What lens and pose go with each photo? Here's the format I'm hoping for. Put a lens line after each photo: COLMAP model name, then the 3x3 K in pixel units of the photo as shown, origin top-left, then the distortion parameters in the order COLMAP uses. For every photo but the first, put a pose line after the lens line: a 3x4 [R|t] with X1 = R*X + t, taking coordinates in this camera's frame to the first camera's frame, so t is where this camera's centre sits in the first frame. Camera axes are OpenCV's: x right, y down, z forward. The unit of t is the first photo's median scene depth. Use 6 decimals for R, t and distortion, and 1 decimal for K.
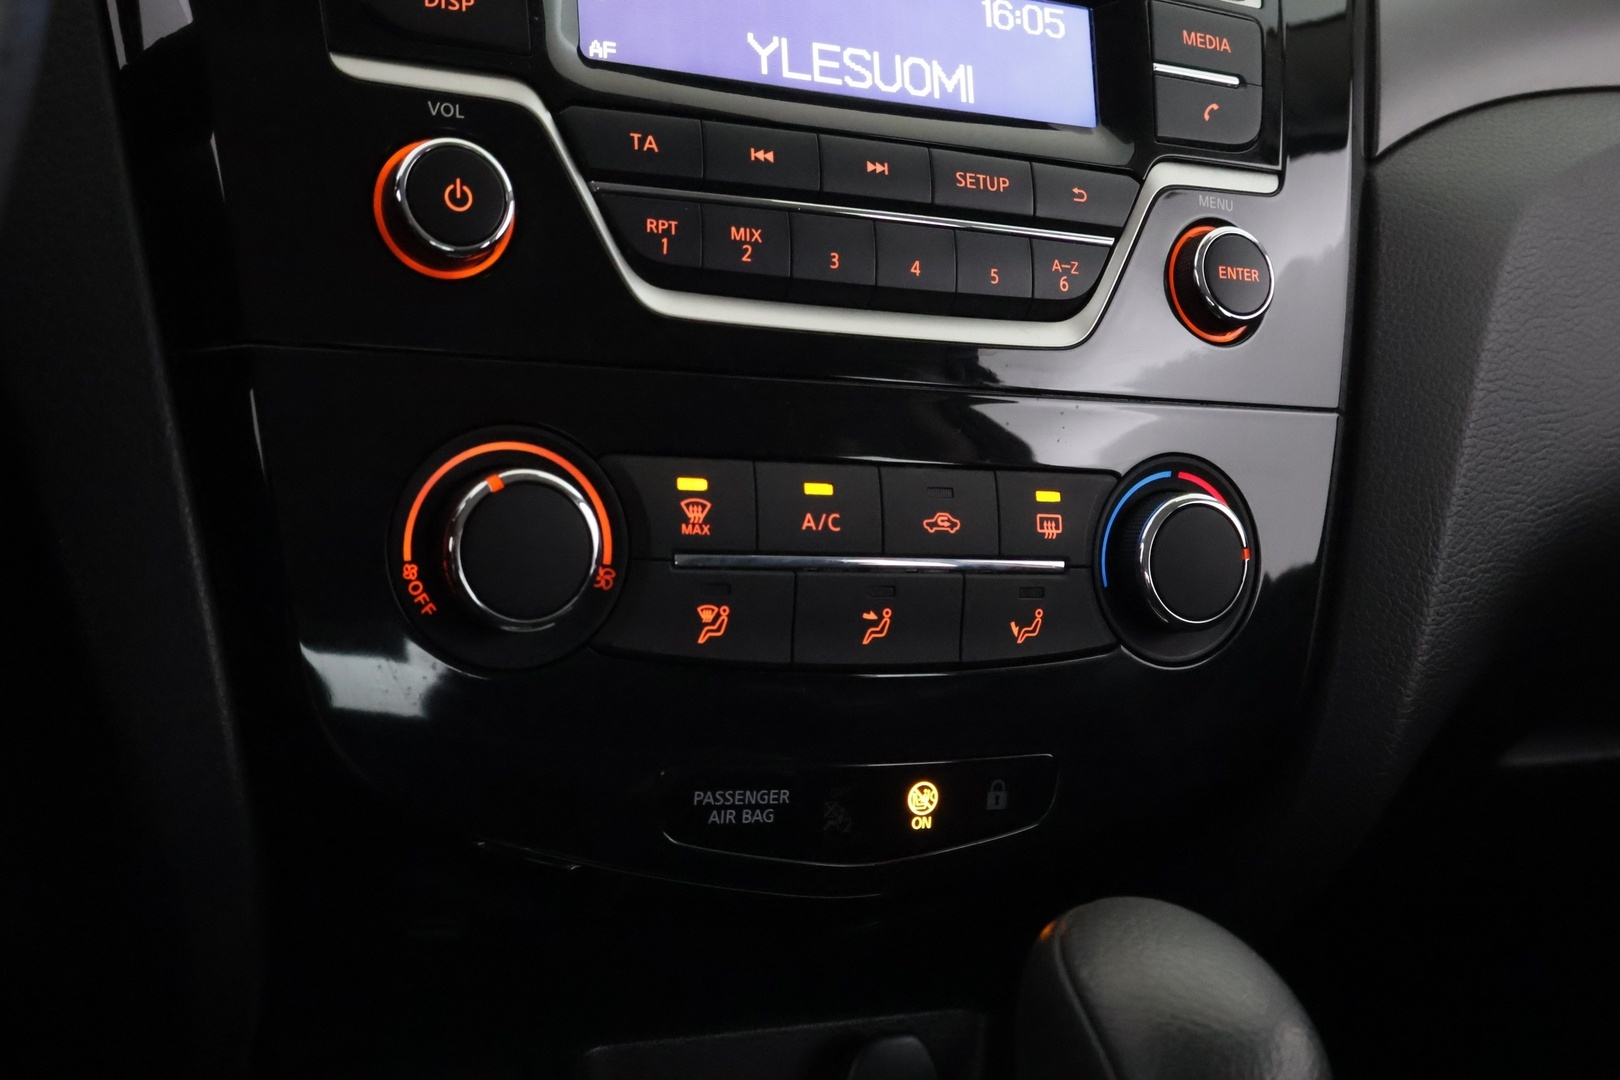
lens RADIAL K [[2038.1, 0, 818.7], [0, 2038.1, 522.7], [0, 0, 1]] dist [-0.000681, 0.000000]
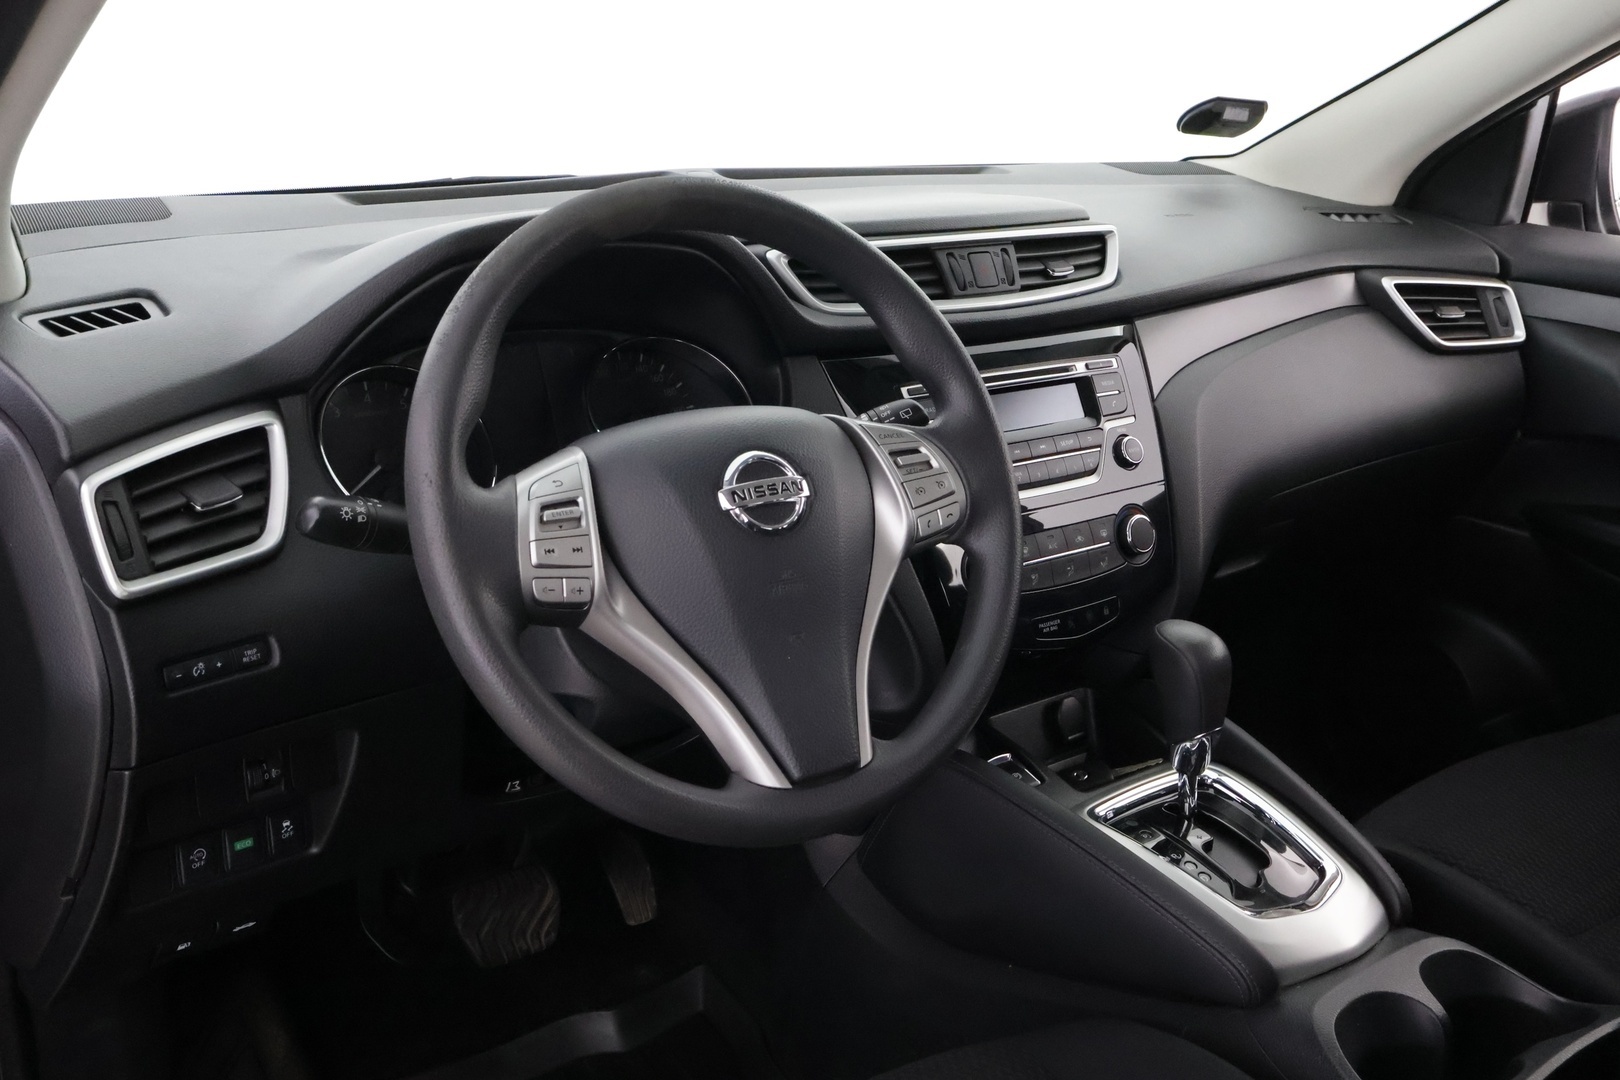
lens RADIAL K [[1484.4, 0, 803.5], [0, 1484.4, 558.0], [0, 0, 1]] dist [-0.016051, 0.000000]
pose [[0.967155, -0.216975, 0.132414, -0.766507], [0.213740, 0.976138, 0.038346, -0.172979], [-0.137574, -0.008784, 0.990453, -1.530207]]
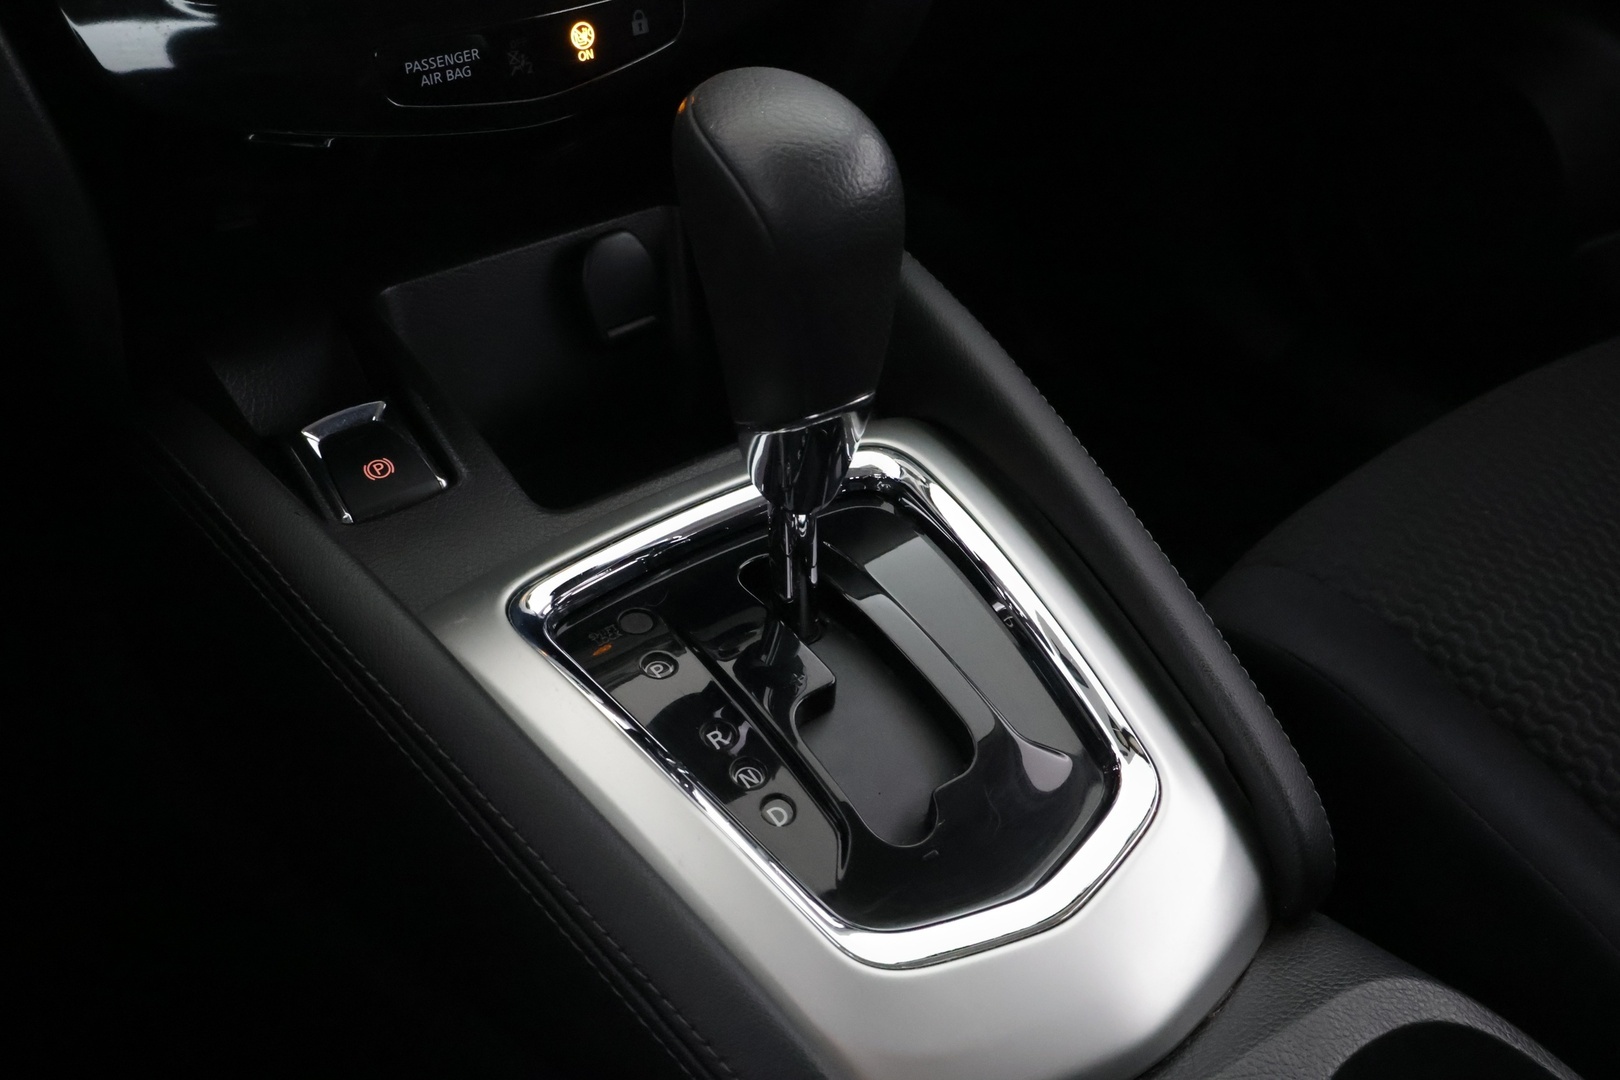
lens RADIAL K [[1827.5, 0, 804.3], [0, 1827.5, 547.9], [0, 0, 1]] dist [0.023068, 0.000000]
pose [[0.970863, -0.225702, 0.080519, 0.020962], [0.180182, 0.909075, 0.375654, 0.019852], [-0.157983, -0.350201, 0.923255, -0.207134]]
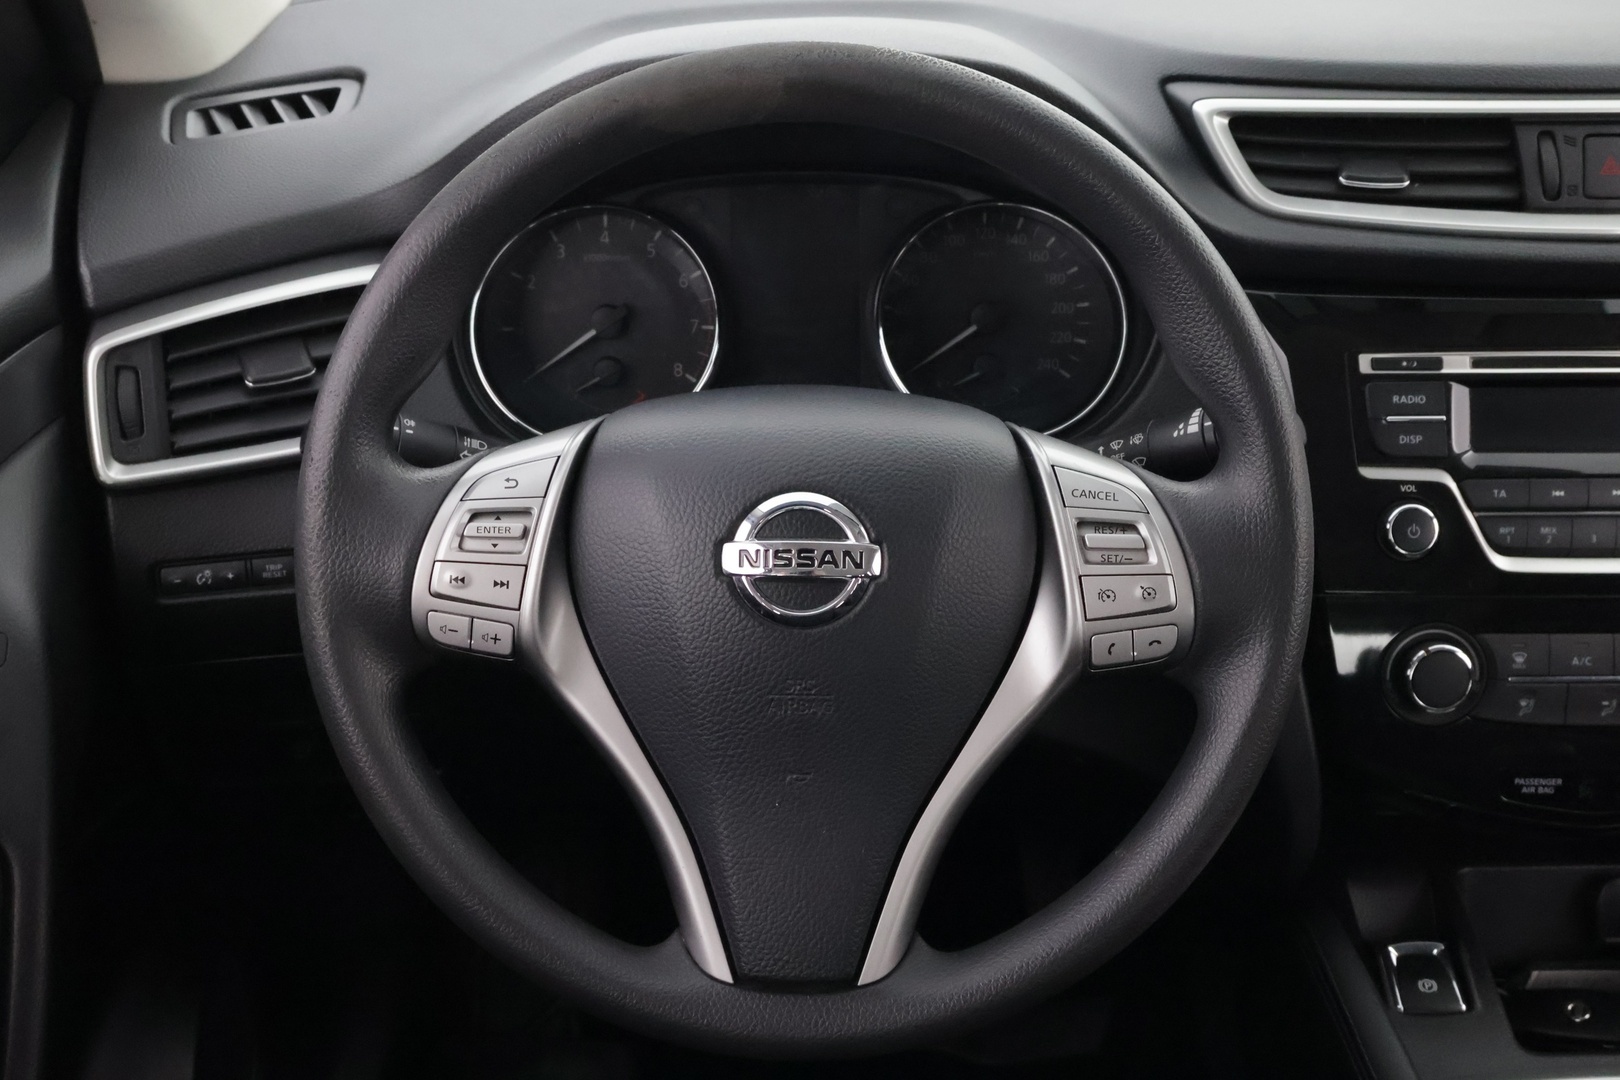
lens RADIAL K [[1832.5, 0, 807.6], [0, 1832.5, 540.4], [0, 0, 1]] dist [-0.001904, 0.000000]
pose [[0.898662, 0.041370, -0.436686, 0.103714], [0.027405, 0.988302, 0.150026, -0.430281], [0.437784, -0.146791, 0.887016, -1.041747]]
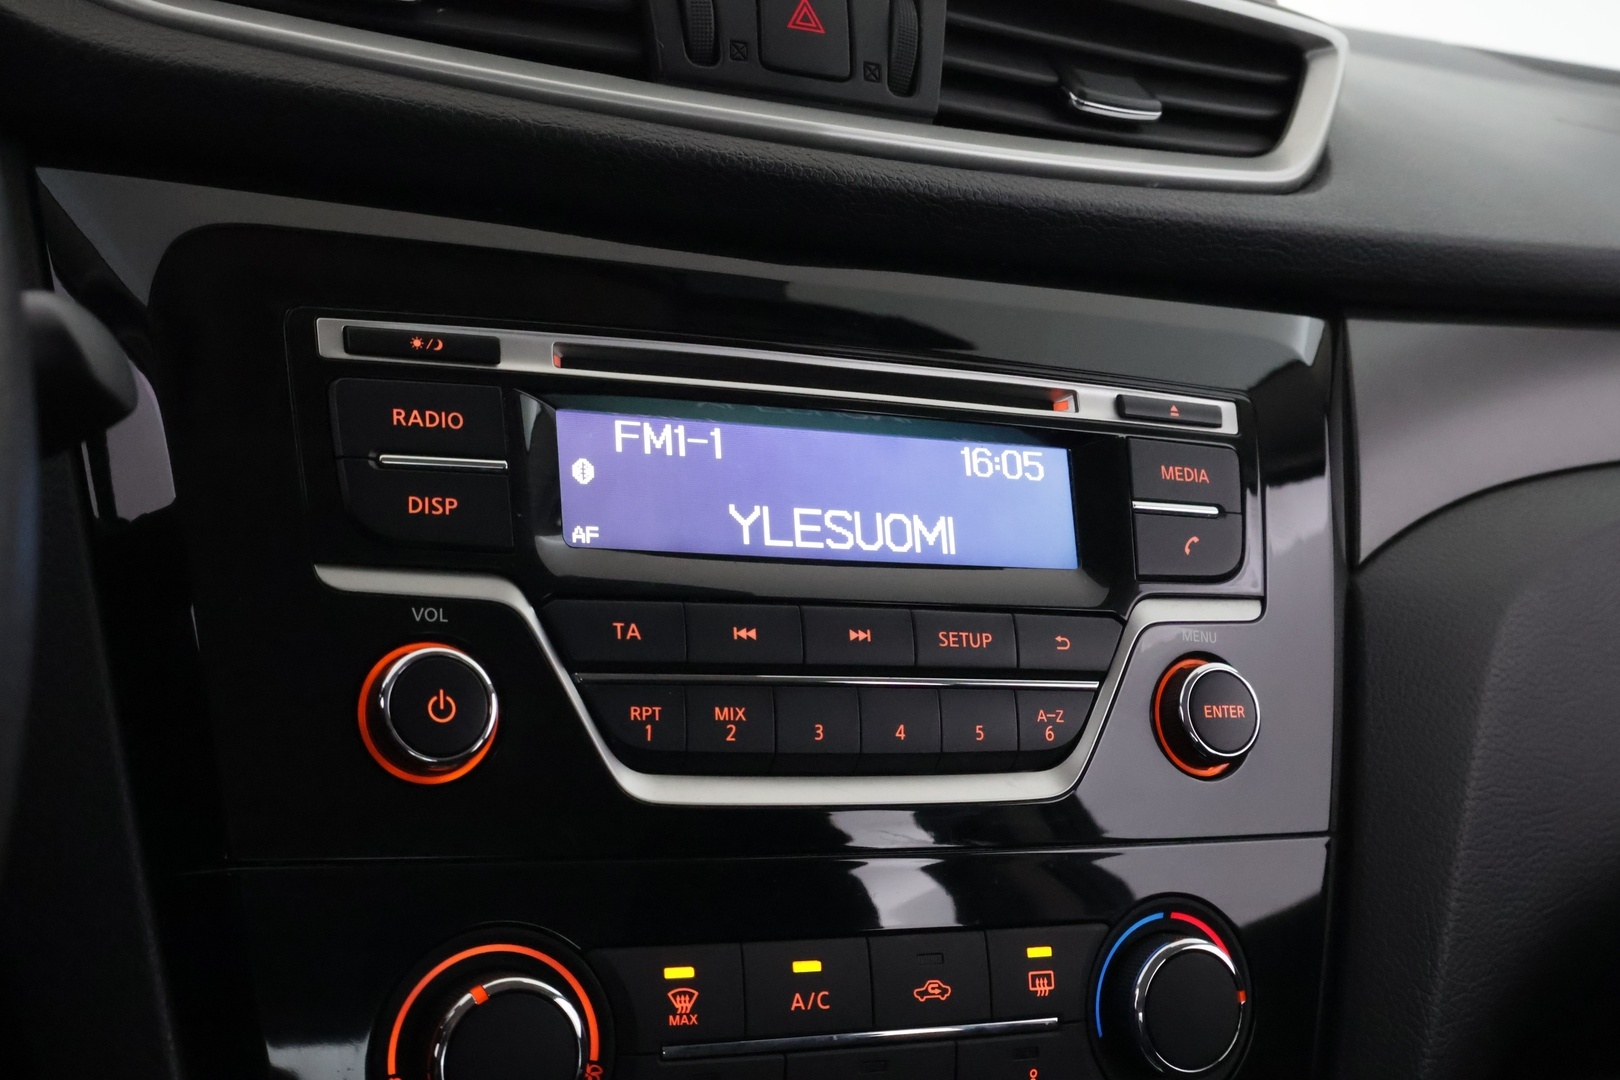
lens RADIAL K [[2038.1, 0, 818.0], [0, 2038.1, 533.3], [0, 0, 1]] dist [-0.000681, 0.000000]
pose [[0.999809, -0.019177, -0.003713, 0.012687], [0.018803, 0.996372, -0.083002, -0.140874], [0.005292, 0.082916, 0.996542, -0.007740]]
